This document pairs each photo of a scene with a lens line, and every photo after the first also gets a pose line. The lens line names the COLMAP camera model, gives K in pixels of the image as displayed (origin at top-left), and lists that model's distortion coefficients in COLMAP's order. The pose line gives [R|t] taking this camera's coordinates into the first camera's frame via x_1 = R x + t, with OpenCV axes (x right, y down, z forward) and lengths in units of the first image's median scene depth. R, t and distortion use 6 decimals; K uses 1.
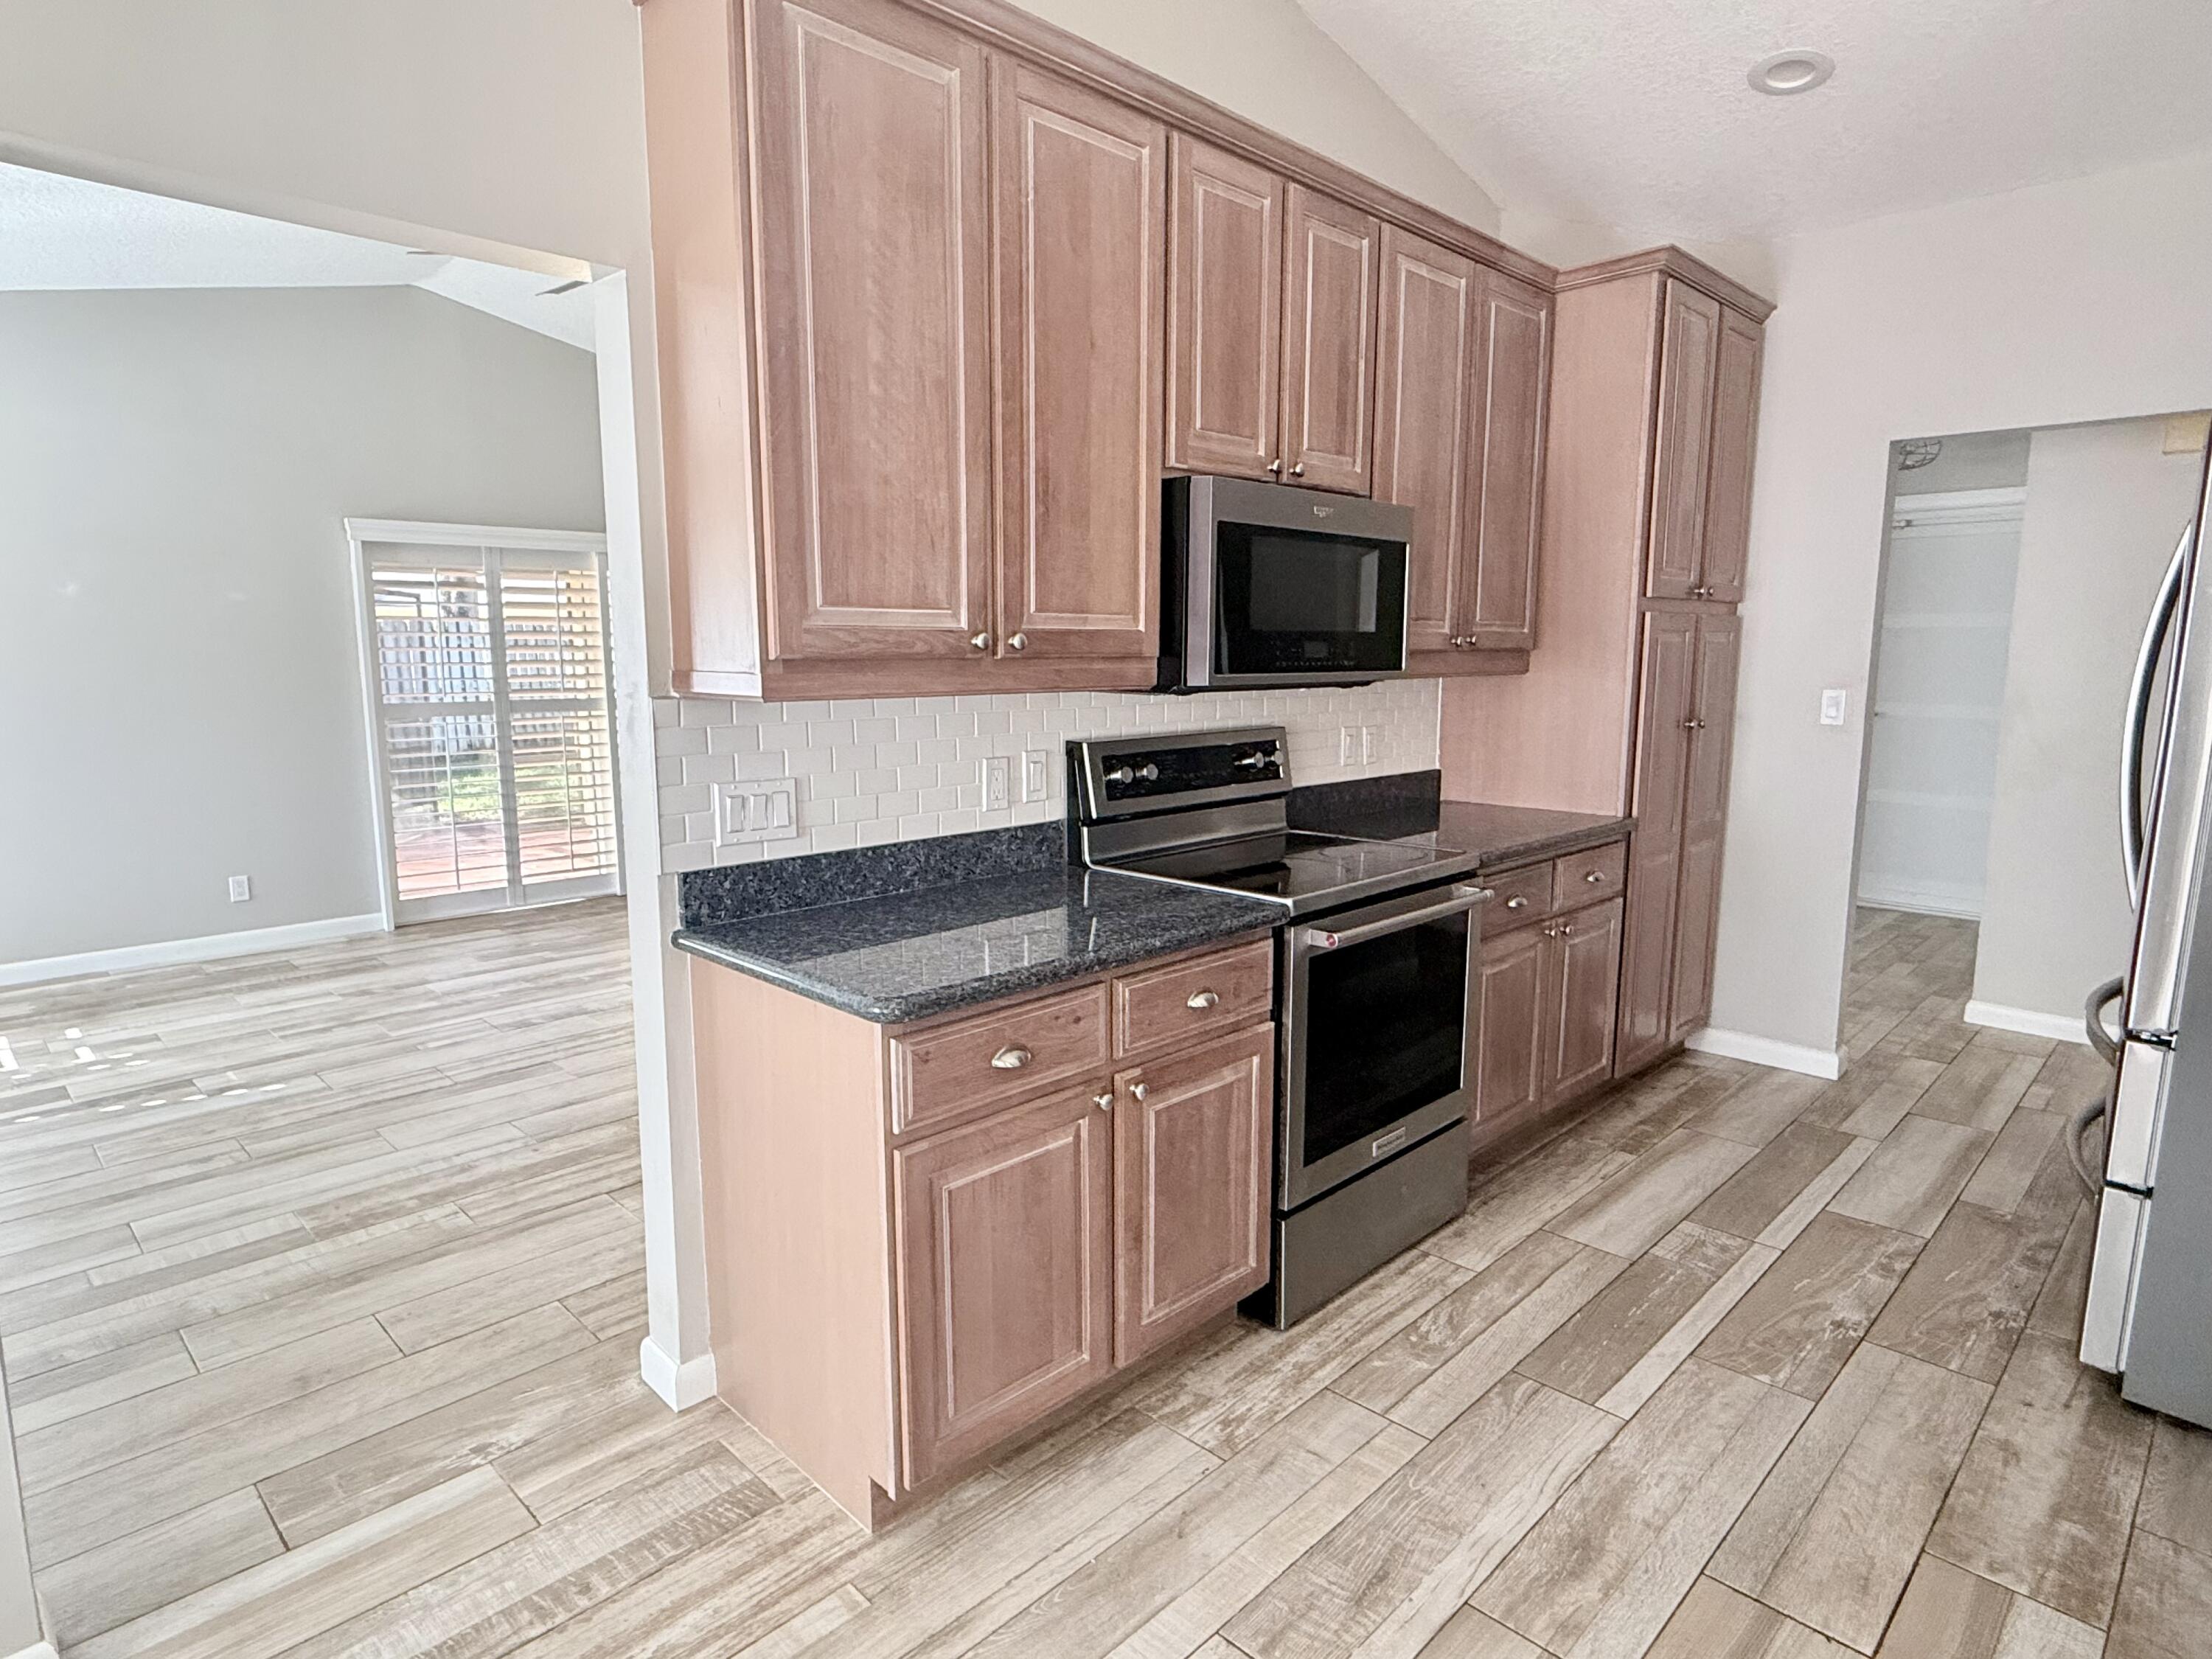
lens RADIAL K [[1224.1, 0, 1106.8], [0, 1224.1, 825.0], [0, 0, 1]] dist [0.000048, 0.000658]
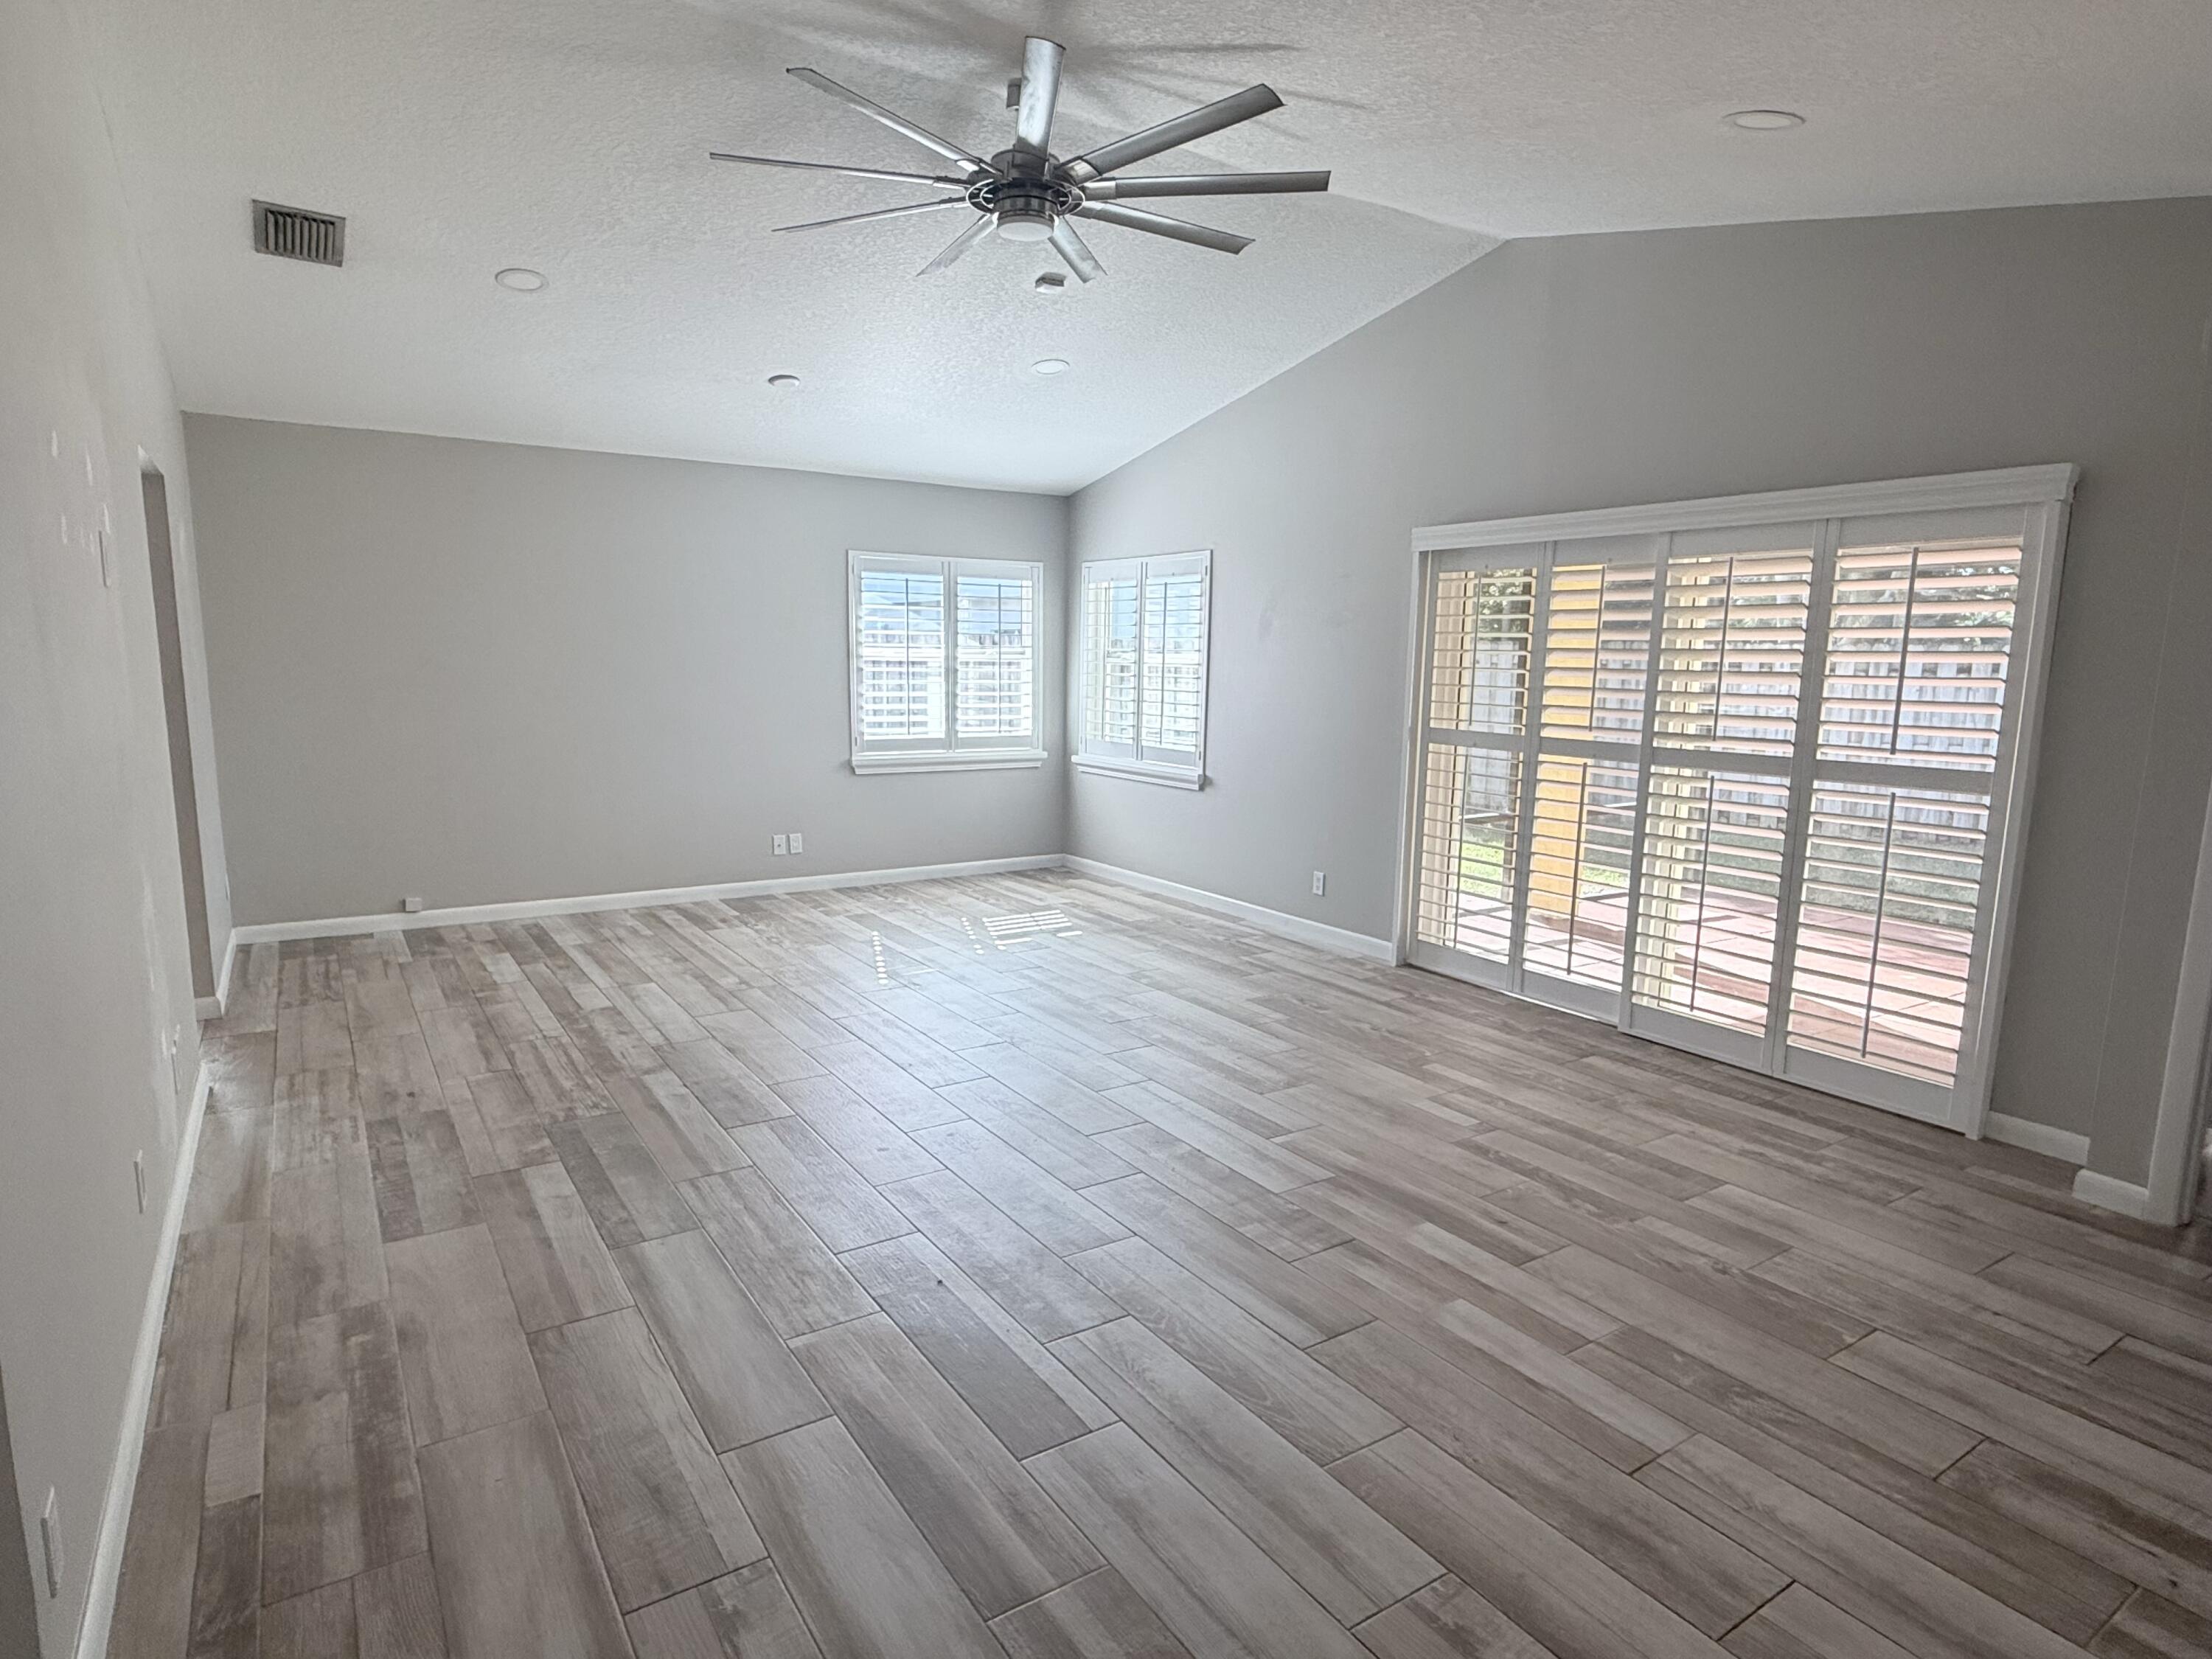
lens RADIAL K [[1224.1, 0, 1087.6], [0, 1224.1, 842.3], [0, 0, 1]] dist [0.000048, 0.000658]
pose [[-0.218602, 0.155214, -0.963391, 0.869754], [-0.154899, 0.969231, 0.191303, -0.360220], [0.963442, 0.191047, -0.187833, 2.248862]]
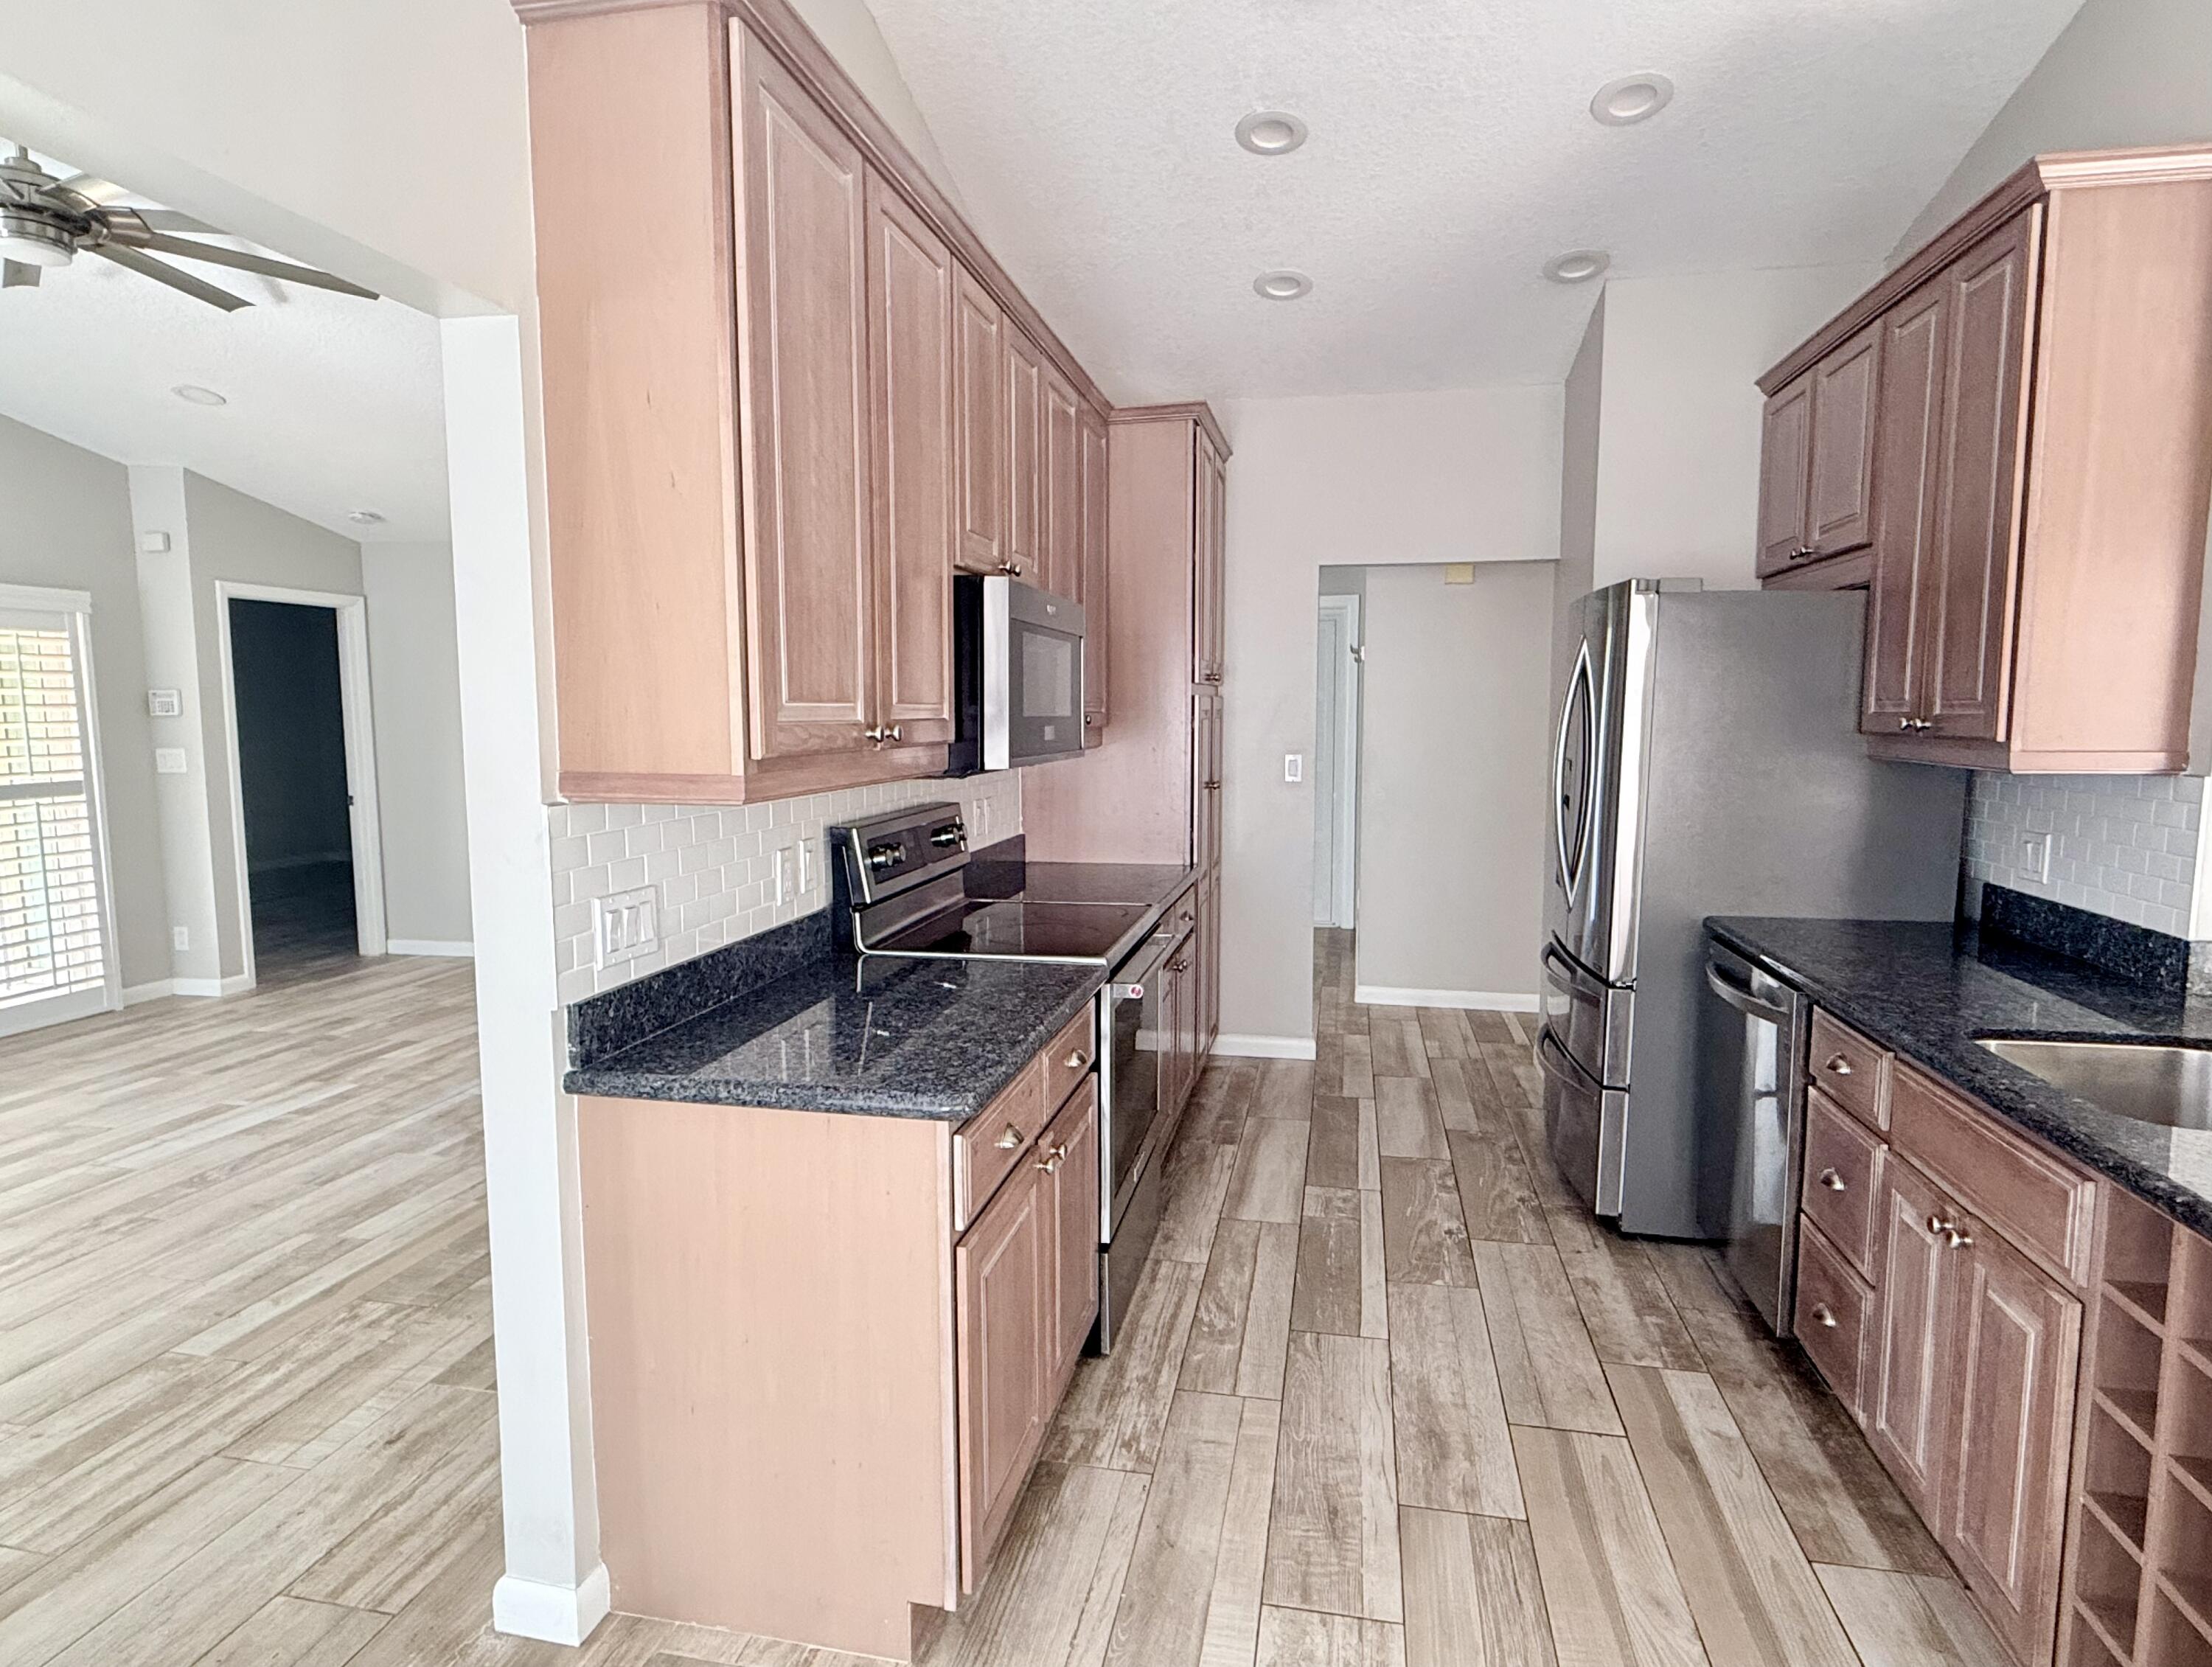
lens RADIAL K [[1224.1, 0, 1100.4], [0, 1224.1, 833.1], [0, 0, 1]] dist [0.000048, 0.000658]
pose [[0.840818, -0.057162, 0.538291, -0.416889], [0.080984, 0.996501, -0.020678, -0.028581], [-0.535225, 0.060980, 0.842505, 0.054890]]
